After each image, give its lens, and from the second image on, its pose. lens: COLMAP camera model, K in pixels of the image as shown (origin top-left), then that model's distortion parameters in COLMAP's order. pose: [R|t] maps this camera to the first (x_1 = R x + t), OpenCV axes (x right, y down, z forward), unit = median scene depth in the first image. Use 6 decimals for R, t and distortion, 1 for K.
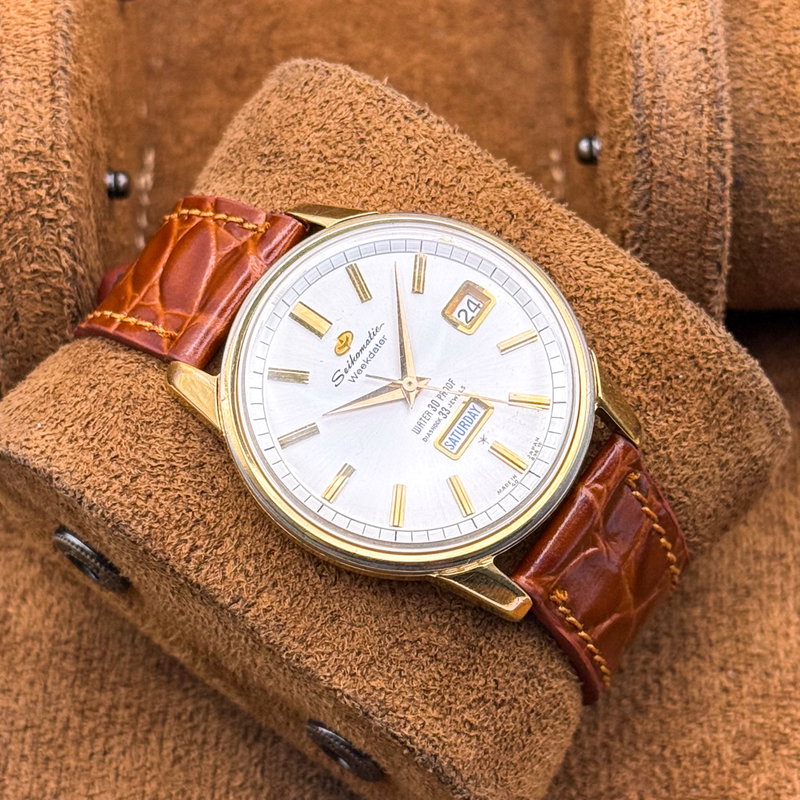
lens RADIAL K [[2541.1, 0, 395.2], [0, 2541.1, 434.0], [0, 0, 1]] dist [0.346865, 0.000000]
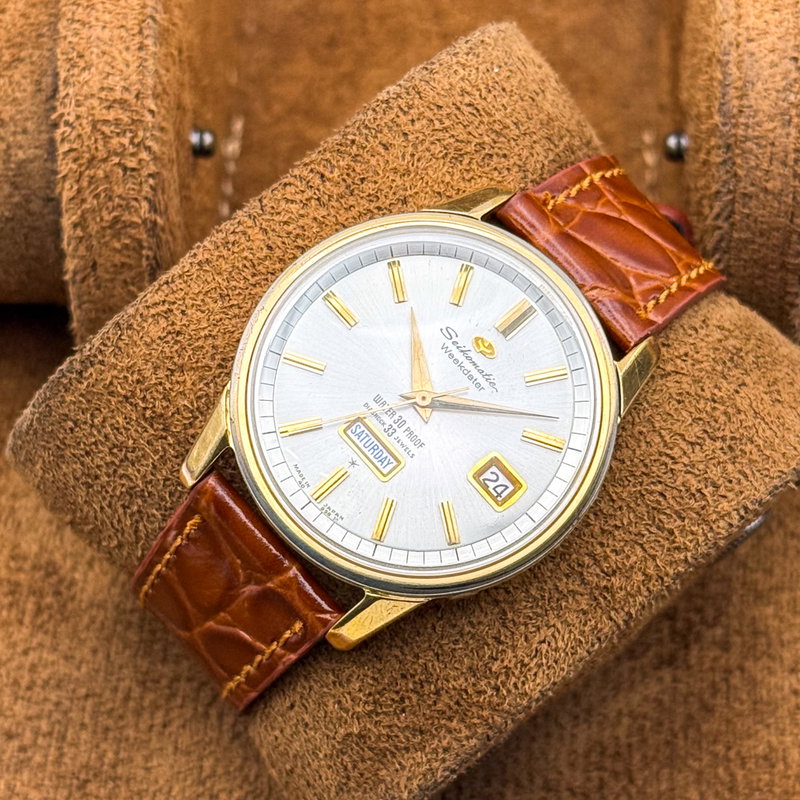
lens RADIAL K [[2541.1, 0, 421.2], [0, 2541.1, 417.4], [0, 0, 1]] dist [0.346865, 0.000000]
pose [[-0.220715, 0.949967, -0.221014, 0.221804], [-0.946084, -0.153443, 0.285272, -0.289802], [0.237086, 0.272061, 0.932616, 0.097680]]
